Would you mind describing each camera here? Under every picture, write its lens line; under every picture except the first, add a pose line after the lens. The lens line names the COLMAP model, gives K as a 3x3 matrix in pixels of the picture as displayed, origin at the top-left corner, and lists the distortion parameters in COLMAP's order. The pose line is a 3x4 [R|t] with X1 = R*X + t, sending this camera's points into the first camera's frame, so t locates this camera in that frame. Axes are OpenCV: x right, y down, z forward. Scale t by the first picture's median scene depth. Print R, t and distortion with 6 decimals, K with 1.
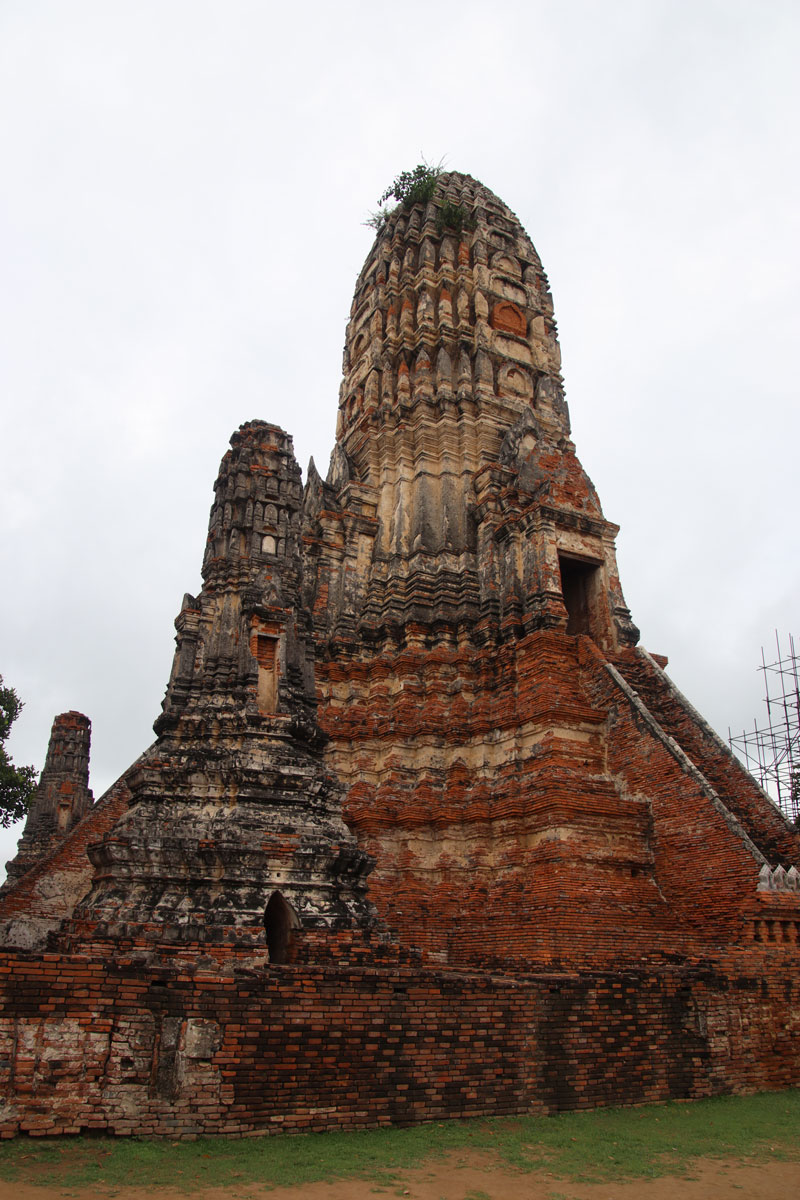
lens RADIAL K [[895.9, 0, 400.6], [0, 895.9, 623.2], [0, 0, 1]] dist [-0.140650, 0.091743]
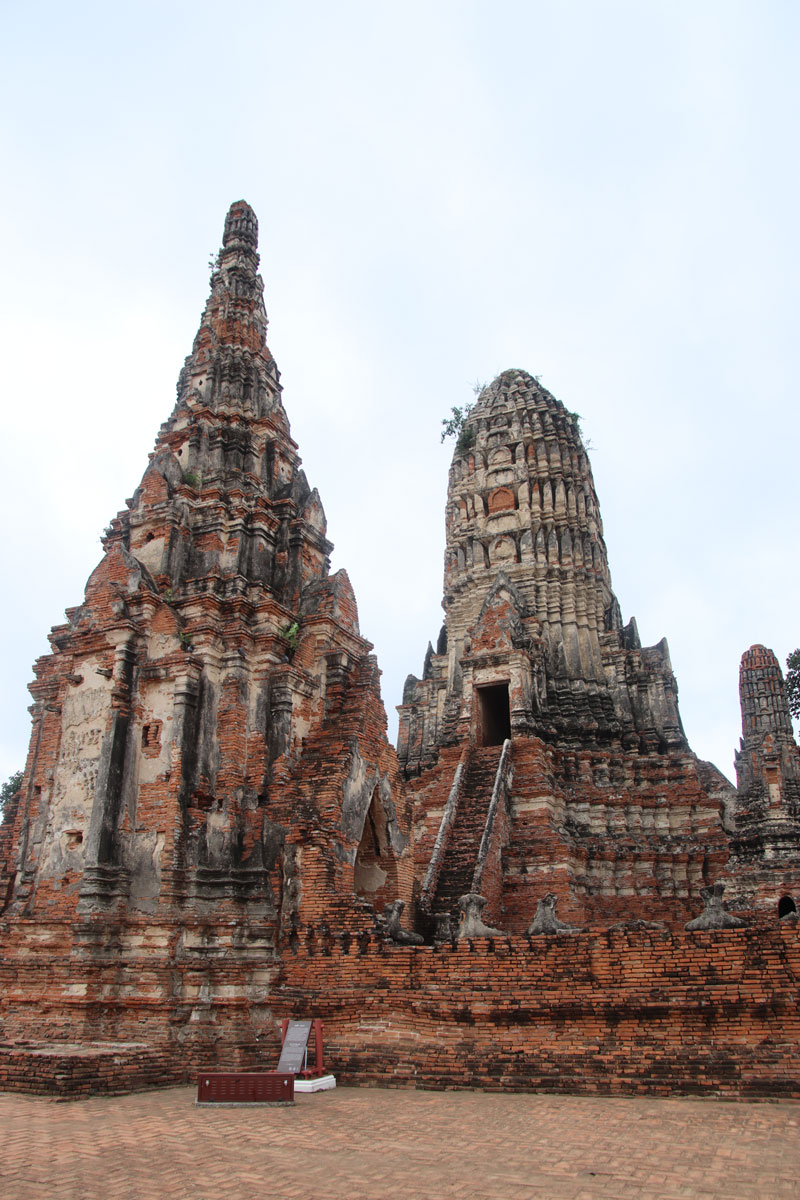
lens RADIAL K [[895.9, 0, 400.6], [0, 895.9, 623.2], [0, 0, 1]] dist [-0.140650, 0.091743]
pose [[0.605302, -0.312043, -0.732283, 1.157246], [0.297193, 0.942027, -0.155761, 0.018444], [0.738435, -0.123347, 0.662948, -0.107528]]
